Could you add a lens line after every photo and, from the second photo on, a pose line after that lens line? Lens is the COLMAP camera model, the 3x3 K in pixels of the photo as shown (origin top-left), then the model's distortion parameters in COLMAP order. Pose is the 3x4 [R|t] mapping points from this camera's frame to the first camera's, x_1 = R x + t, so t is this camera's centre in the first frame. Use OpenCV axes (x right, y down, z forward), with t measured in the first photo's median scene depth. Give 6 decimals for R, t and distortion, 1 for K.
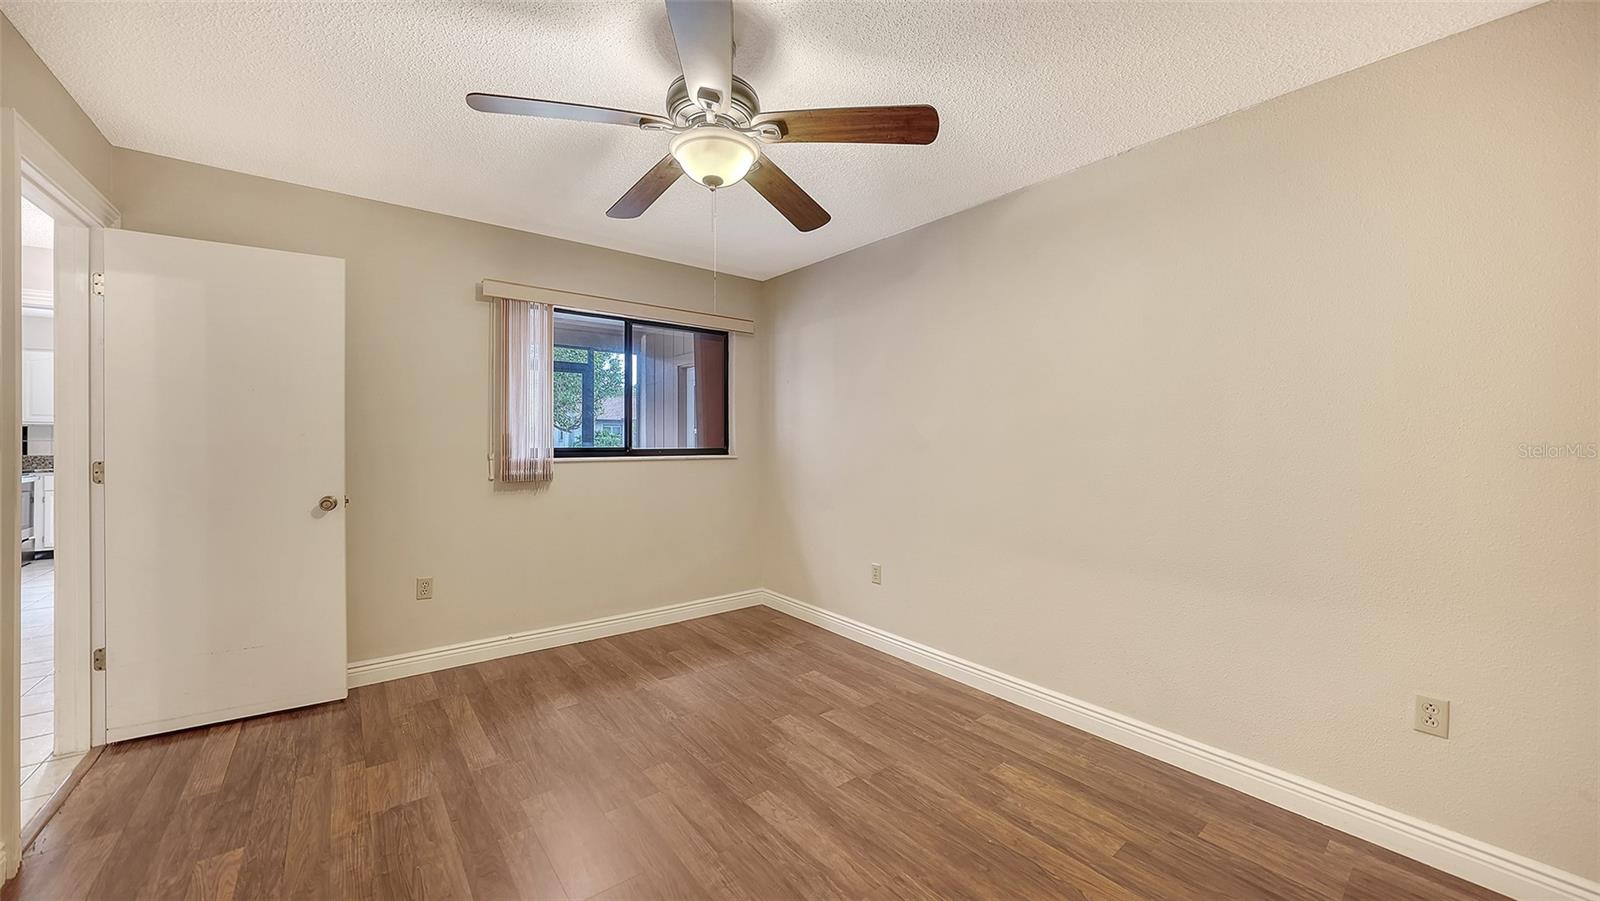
lens RADIAL K [[573.2, 0, 787.6], [0, 573.2, 439.9], [0, 0, 1]] dist [-0.010462, 0.000124]
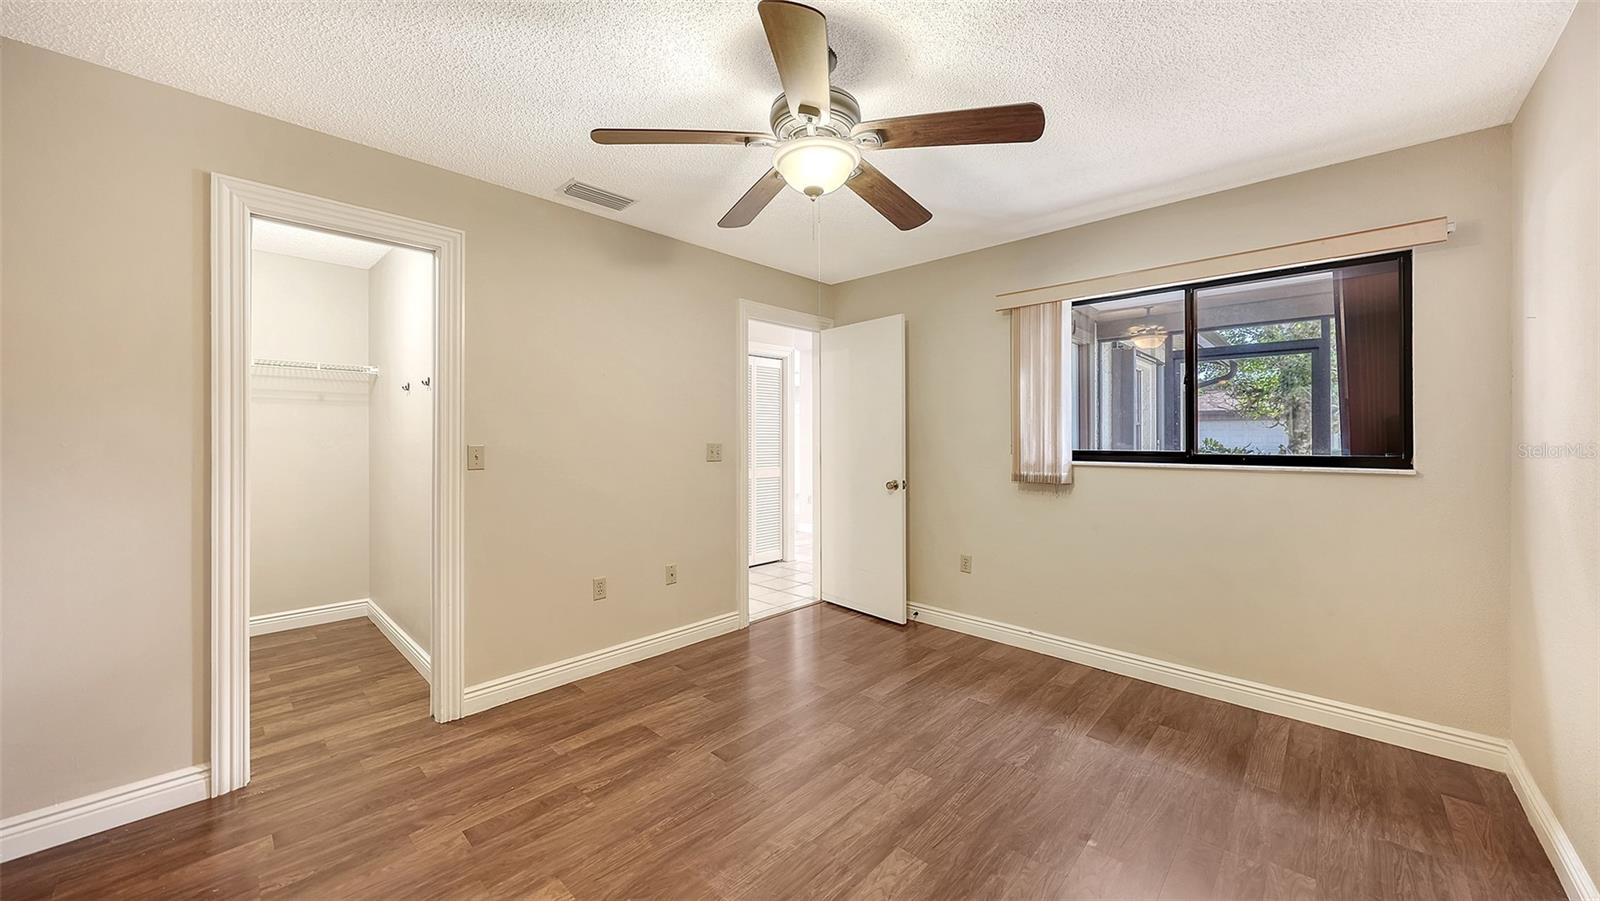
lens RADIAL K [[573.2, 0, 811.5], [0, 573.2, 441.7], [0, 0, 1]] dist [-0.010462, 0.000124]
pose [[0.146648, -0.003308, -0.989183, 0.545223], [-0.006331, 0.999971, -0.004283, 0.008237], [0.989168, 0.006891, 0.146623, 0.514853]]
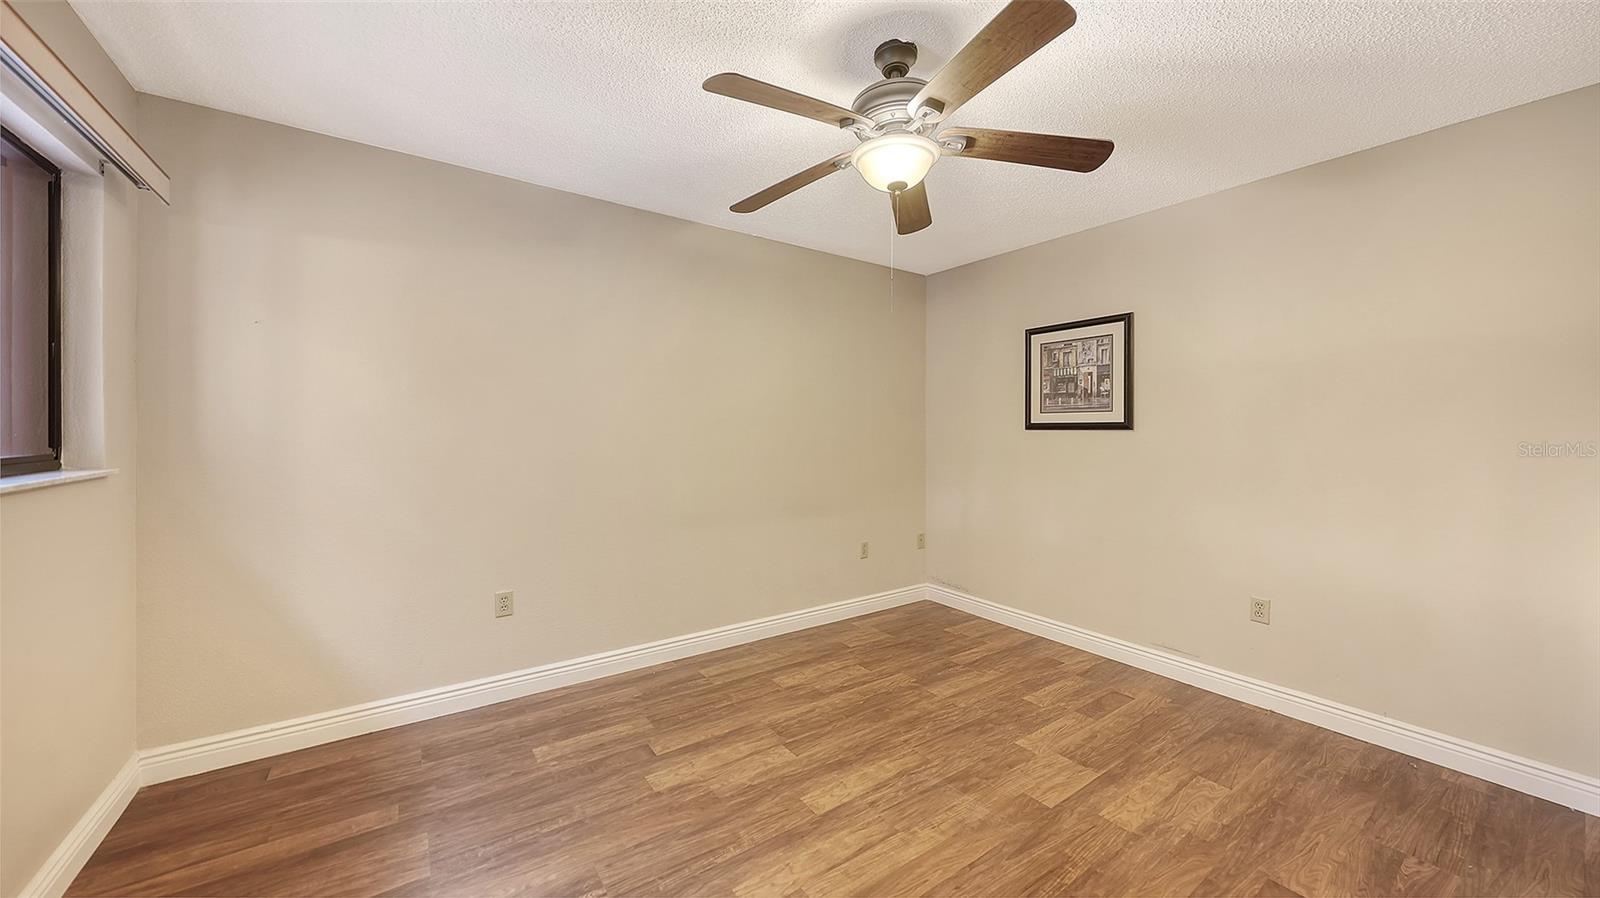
lens RADIAL K [[556.2, 0, 795.6], [0, 556.2, 435.9], [0, 0, 1]] dist [-0.002259, -0.001103]
pose [[0.073851, -0.018983, 0.997089, -0.692567], [-0.000429, 0.999818, 0.019067, -0.010841], [-0.997269, -0.001836, 0.073829, 0.680653]]
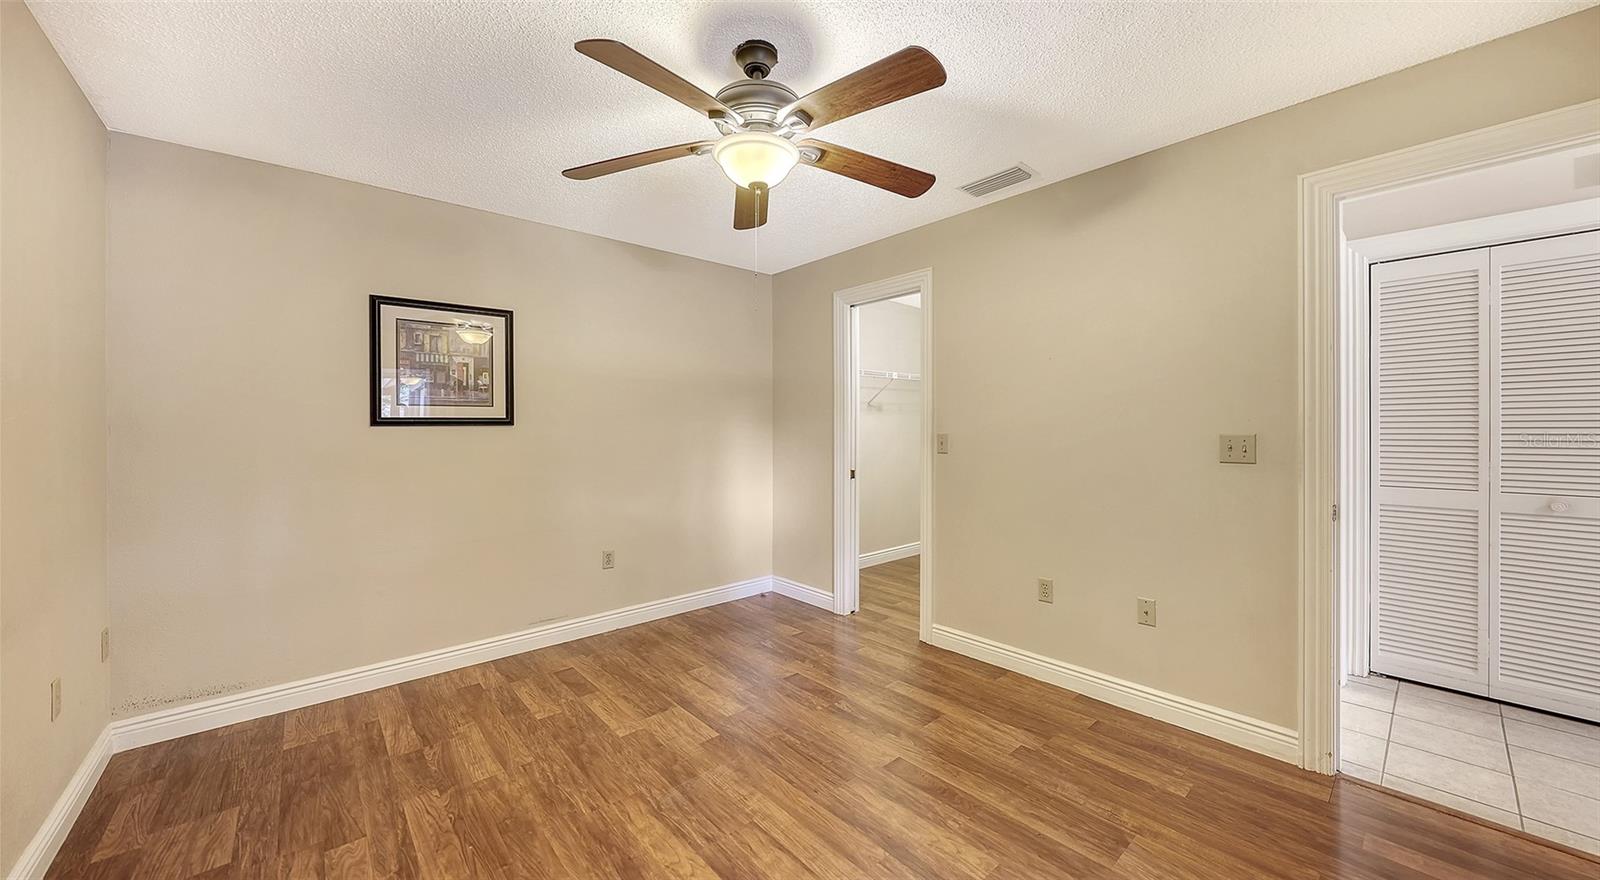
lens RADIAL K [[572.2, 0, 783.9], [0, 572.2, 430.5], [0, 0, 1]] dist [-0.008802, -0.000027]
pose [[-0.999801, -0.000663, -0.019934, -0.095863], [-0.000852, 0.999955, 0.009464, -0.003218], [0.019927, 0.009479, -0.999756, 1.249011]]
